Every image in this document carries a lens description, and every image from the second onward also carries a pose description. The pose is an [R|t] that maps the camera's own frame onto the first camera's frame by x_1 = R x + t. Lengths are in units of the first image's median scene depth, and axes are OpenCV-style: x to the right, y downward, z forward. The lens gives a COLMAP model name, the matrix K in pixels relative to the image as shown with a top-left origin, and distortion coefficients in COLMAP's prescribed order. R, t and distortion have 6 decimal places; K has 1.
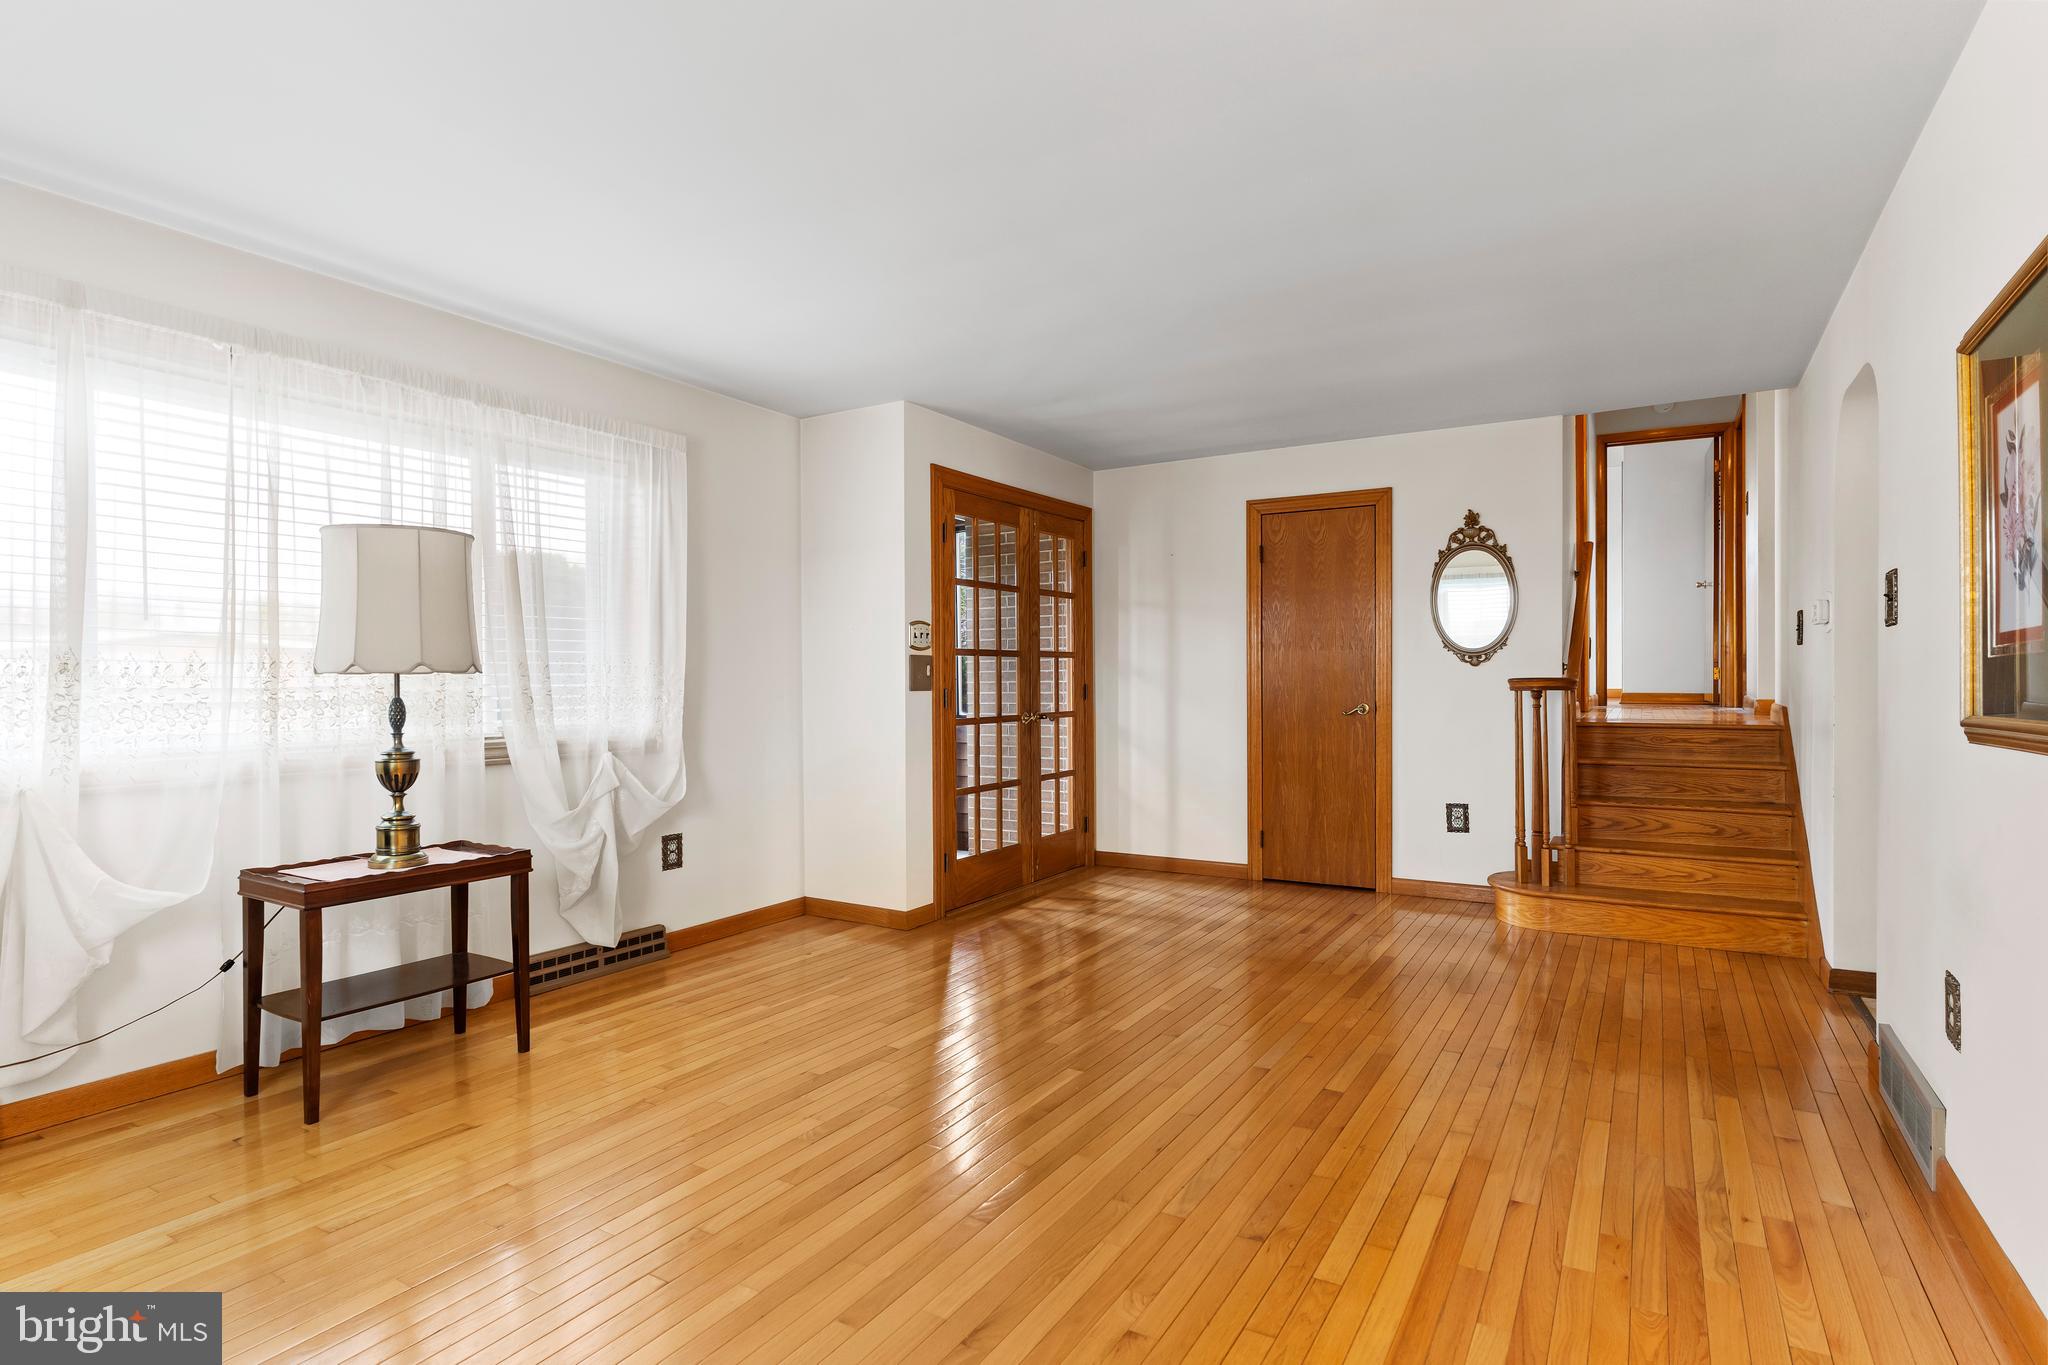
lens RADIAL K [[1047.2, 0, 1012.3], [0, 1047.2, 678.1], [0, 0, 1]] dist [-0.007188, 0.002606]
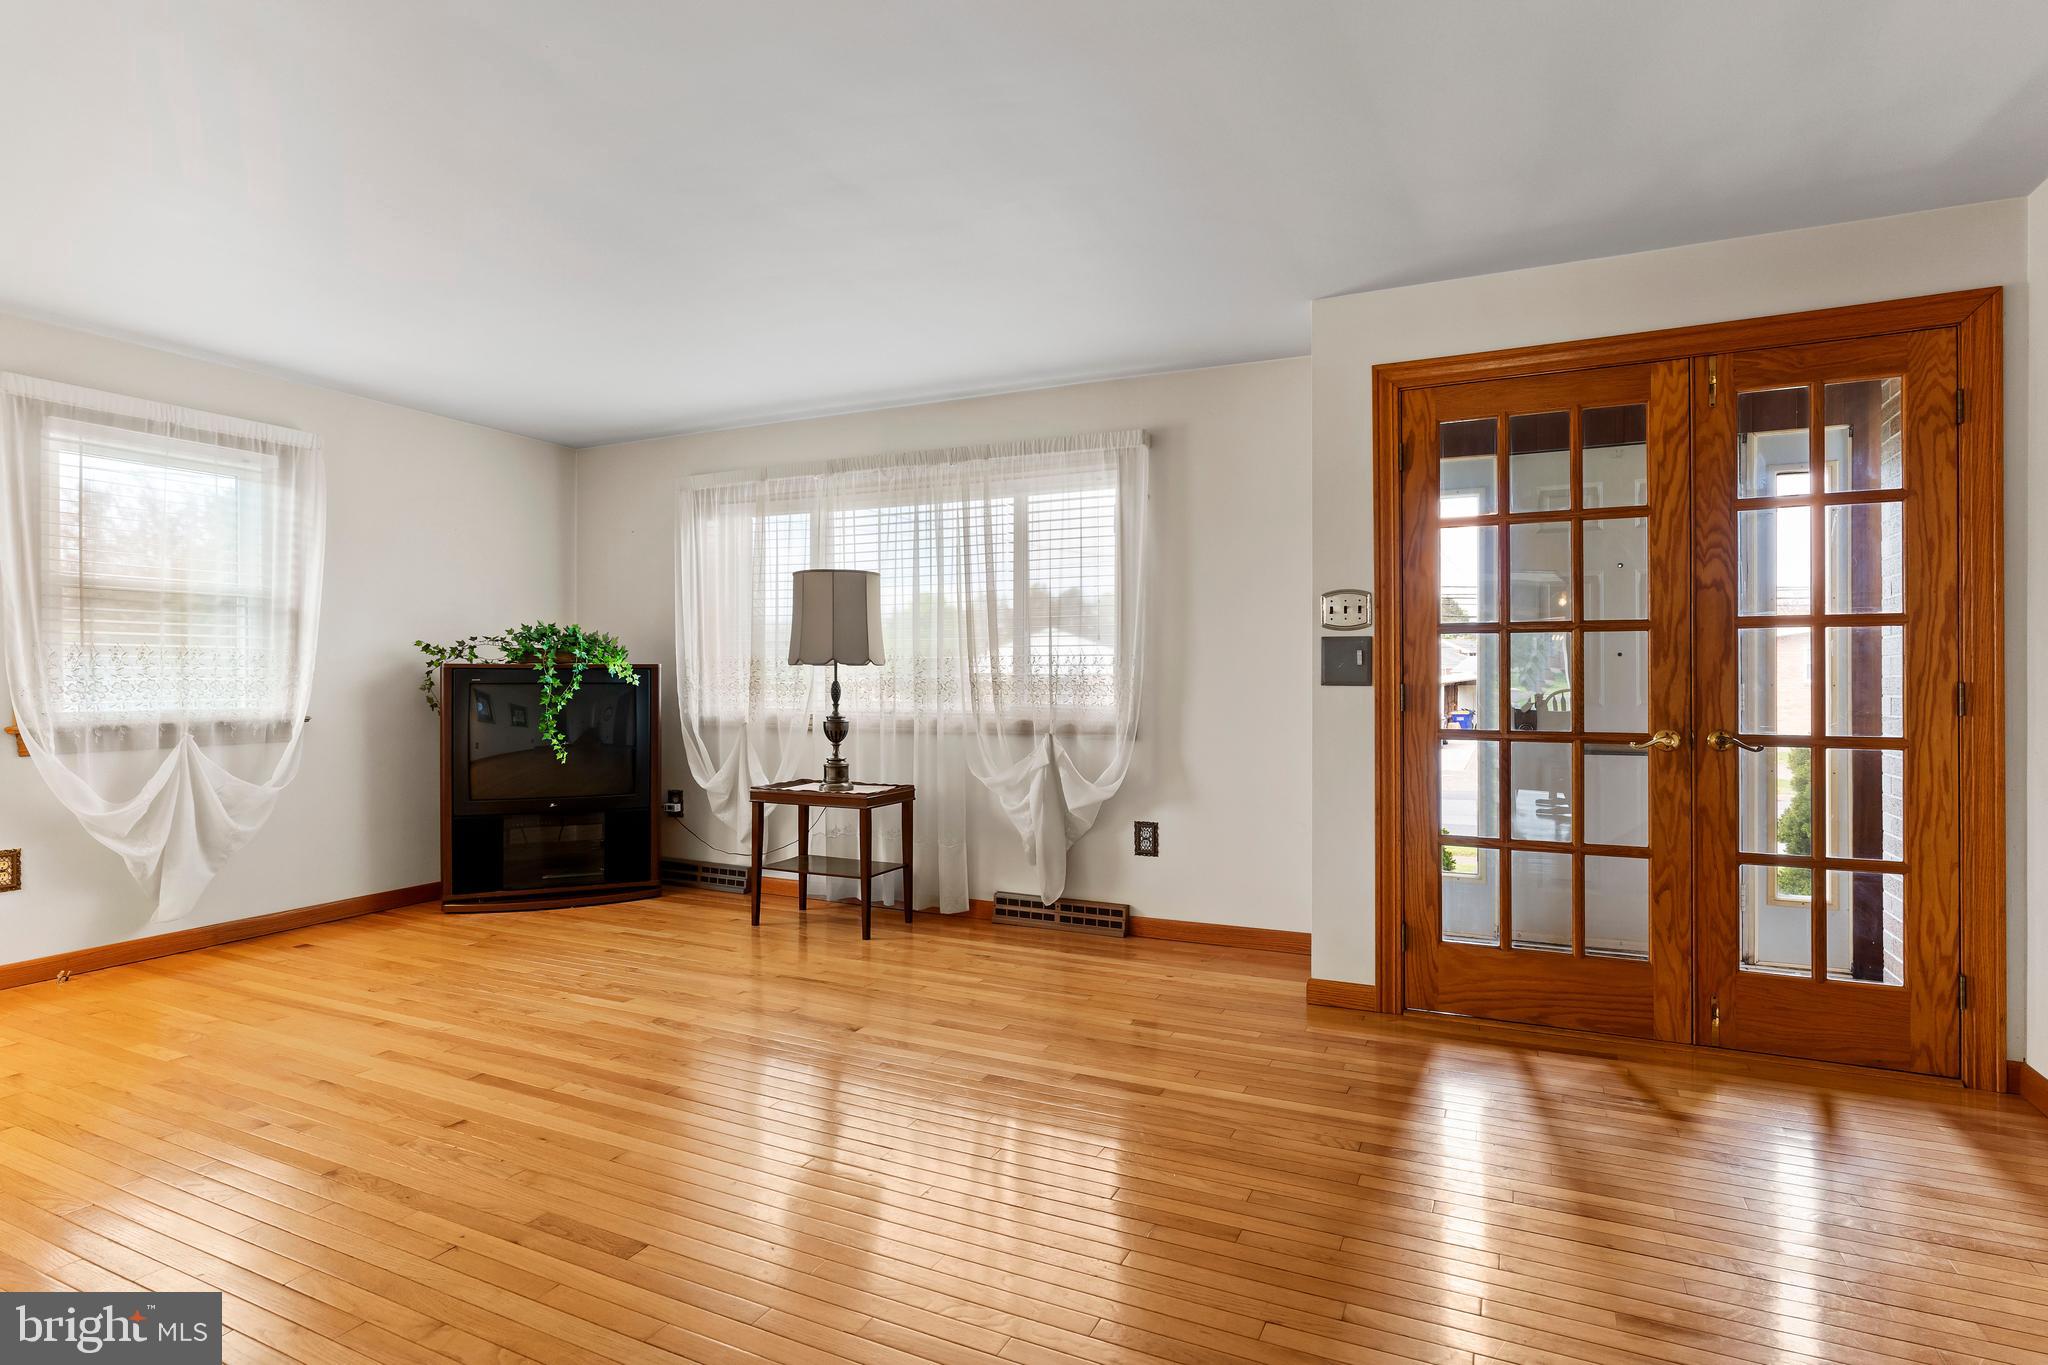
lens RADIAL K [[1047.2, 0, 1020.9], [0, 1047.2, 671.2], [0, 0, 1]] dist [-0.007188, 0.002606]
pose [[0.099697, 0.002363, -0.995015, 0.734478], [-0.001034, 0.999997, 0.002272, 0.000452], [0.995017, 0.000802, 0.099699, 0.842179]]
